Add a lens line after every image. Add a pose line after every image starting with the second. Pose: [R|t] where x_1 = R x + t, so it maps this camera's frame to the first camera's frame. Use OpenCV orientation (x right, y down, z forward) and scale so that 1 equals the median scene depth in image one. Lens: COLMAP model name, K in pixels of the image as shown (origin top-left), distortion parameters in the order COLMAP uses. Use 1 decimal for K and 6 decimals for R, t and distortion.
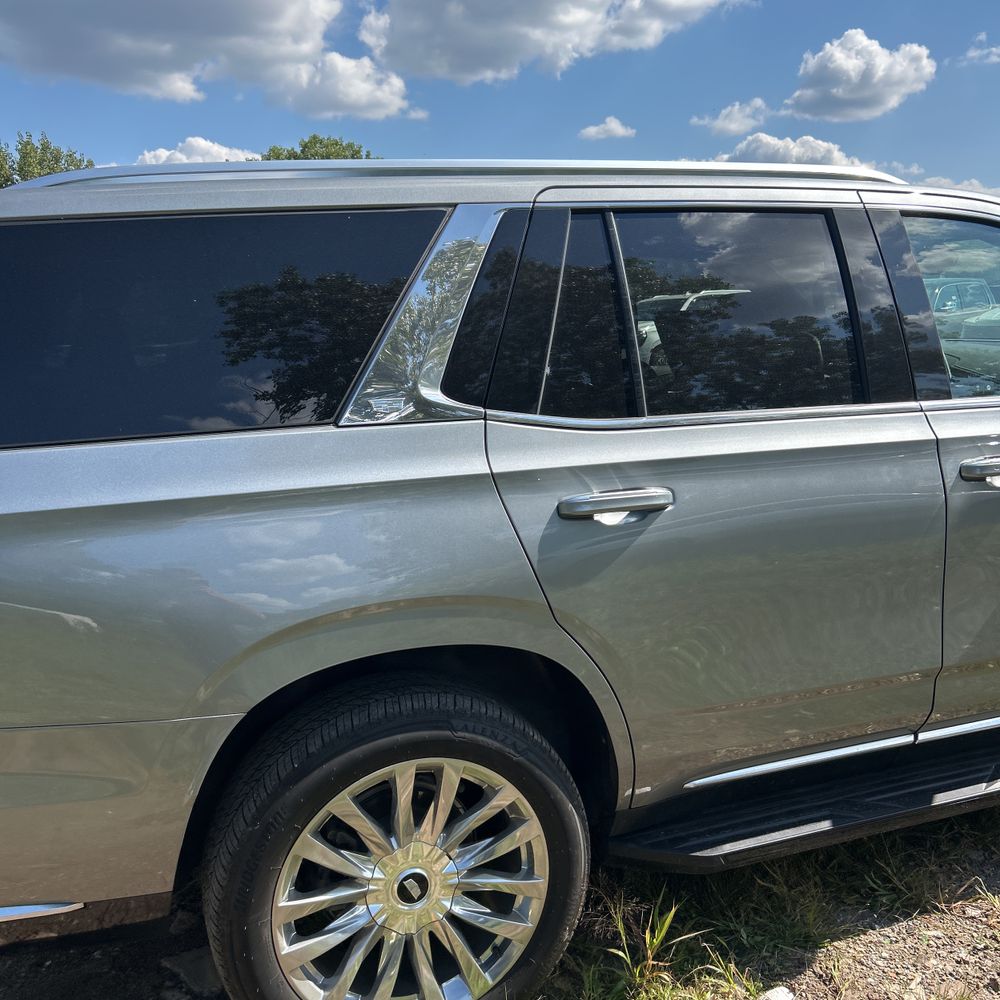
lens RADIAL K [[1022.1, 0, 500.0], [0, 1022.1, 500.0], [0, 0, 1]] dist [0.007921, 0.002823]
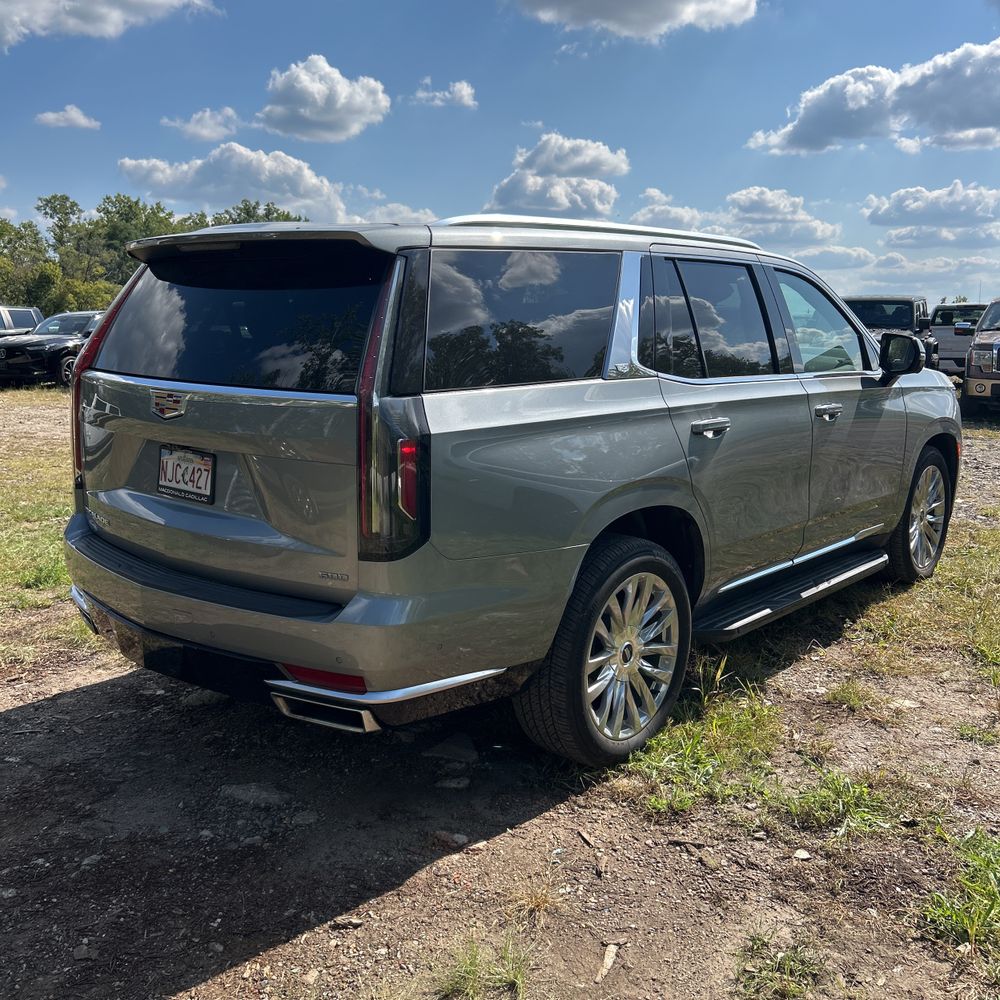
lens RADIAL K [[1020.8, 0, 500.0], [0, 1020.8, 500.0], [0, 0, 1]] dist [0.027681, -0.003663]
pose [[0.875910, -0.047040, 0.480176, -1.018877], [0.050822, 0.998695, 0.005130, 0.100476], [-0.479791, 0.019910, 0.877157, -0.370474]]
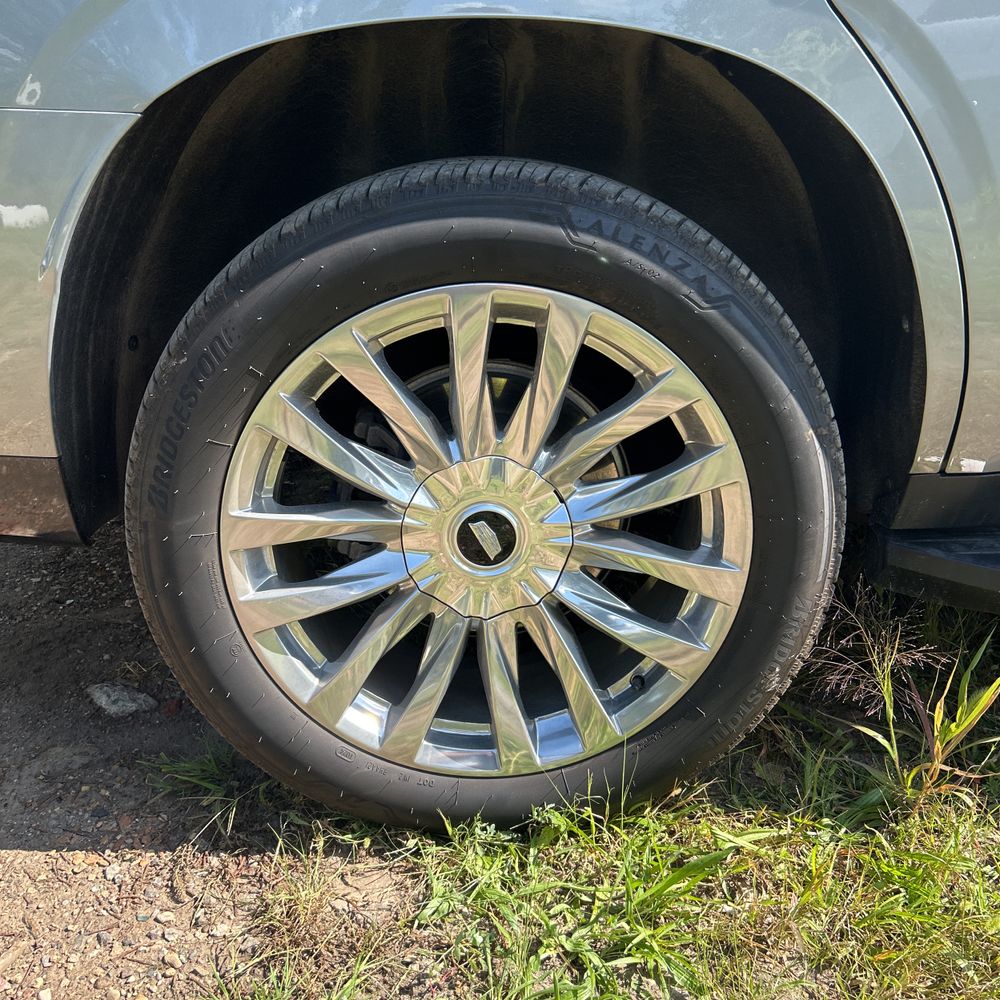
lens RADIAL K [[936.8, 0, 515.2], [0, 936.8, 514.6], [0, 0, 1]] dist [0.003701, -0.002175]
pose [[0.935595, 0.129413, -0.328503, 0.087801], [-0.069131, 0.979541, 0.188998, 0.257218], [0.346241, -0.154116, 0.925400, 0.515701]]
